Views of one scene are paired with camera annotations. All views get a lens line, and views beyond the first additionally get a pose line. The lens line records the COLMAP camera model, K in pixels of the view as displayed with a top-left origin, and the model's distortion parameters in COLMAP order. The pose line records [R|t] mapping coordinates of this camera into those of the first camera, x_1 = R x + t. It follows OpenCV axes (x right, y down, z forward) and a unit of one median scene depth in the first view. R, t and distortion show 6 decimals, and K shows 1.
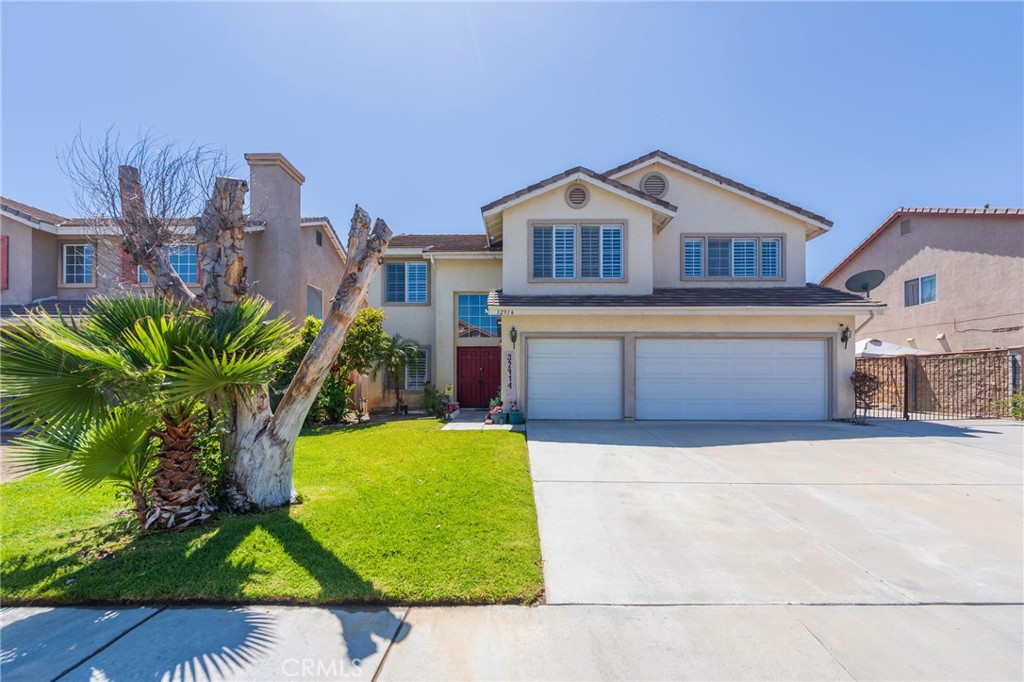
lens RADIAL K [[415.8, 0, 528.3], [0, 415.8, 380.1], [0, 0, 1]] dist [0.000940, -0.001031]
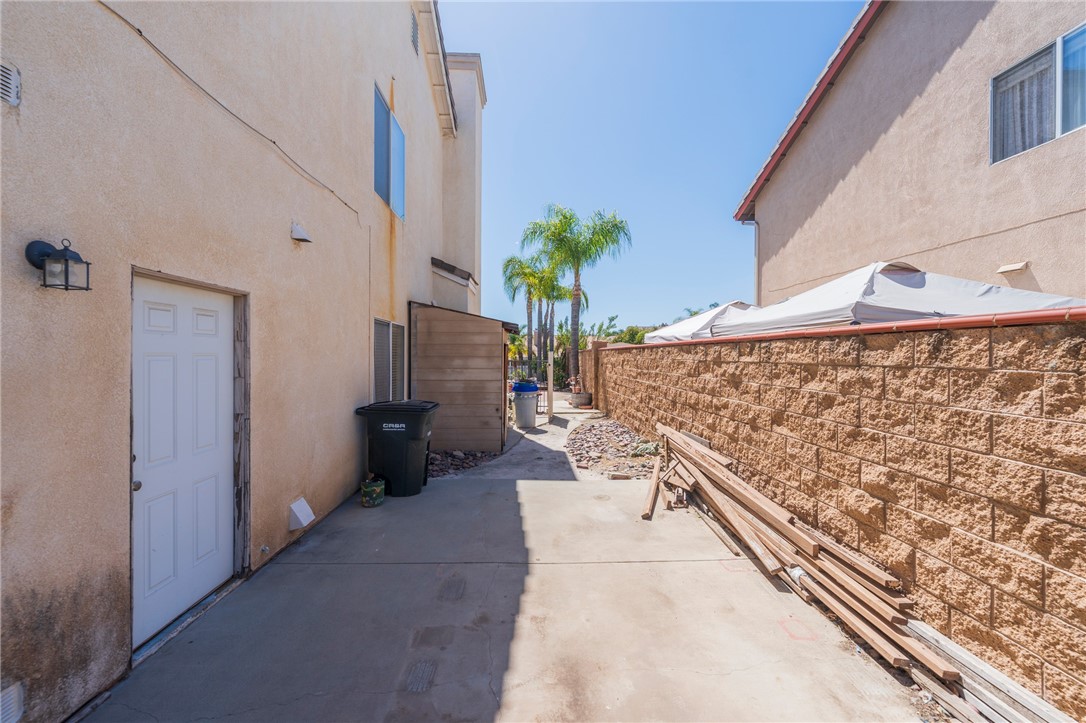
lens RADIAL K [[441.0, 0, 544.3], [0, 441.0, 362.9], [0, 0, 1]] dist [0.000940, -0.001031]
pose [[0.998214, 0.001570, 0.059724, 0.886920], [-0.002170, 0.999948, 0.009976, -0.052374], [-0.059705, -0.010088, 0.998165, 1.102284]]
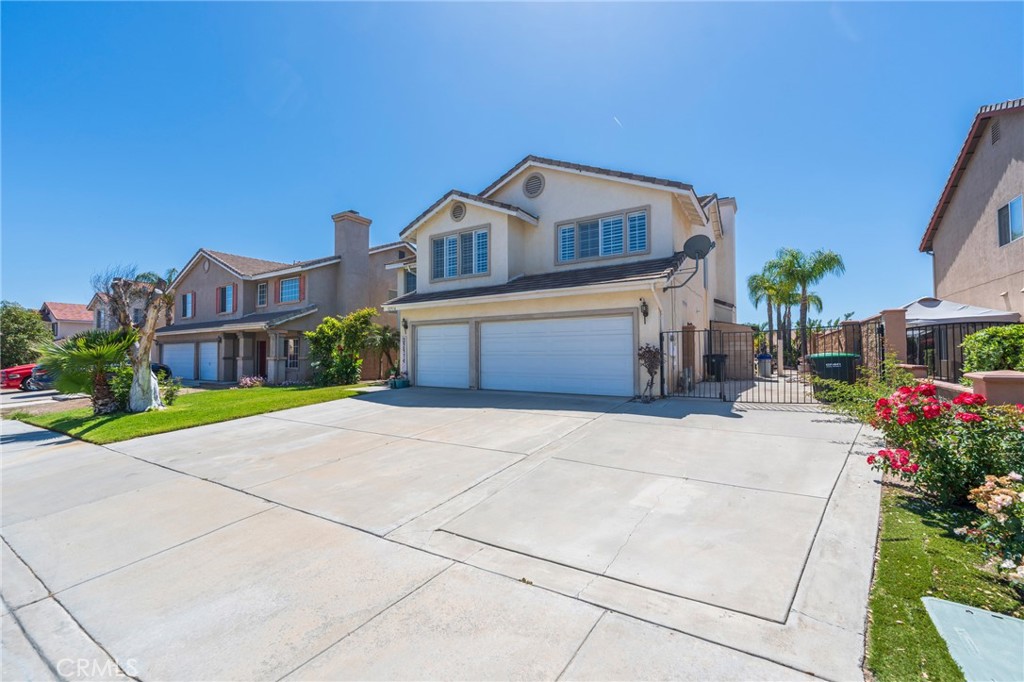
lens RADIAL K [[415.8, 0, 511.6], [0, 415.8, 344.5], [0, 0, 1]] dist [0.000940, -0.001031]
pose [[0.855449, -0.019313, -0.517527, 0.899801], [0.004227, 0.999532, -0.030313, 0.001620], [0.517870, 0.023744, 0.855130, 0.010226]]
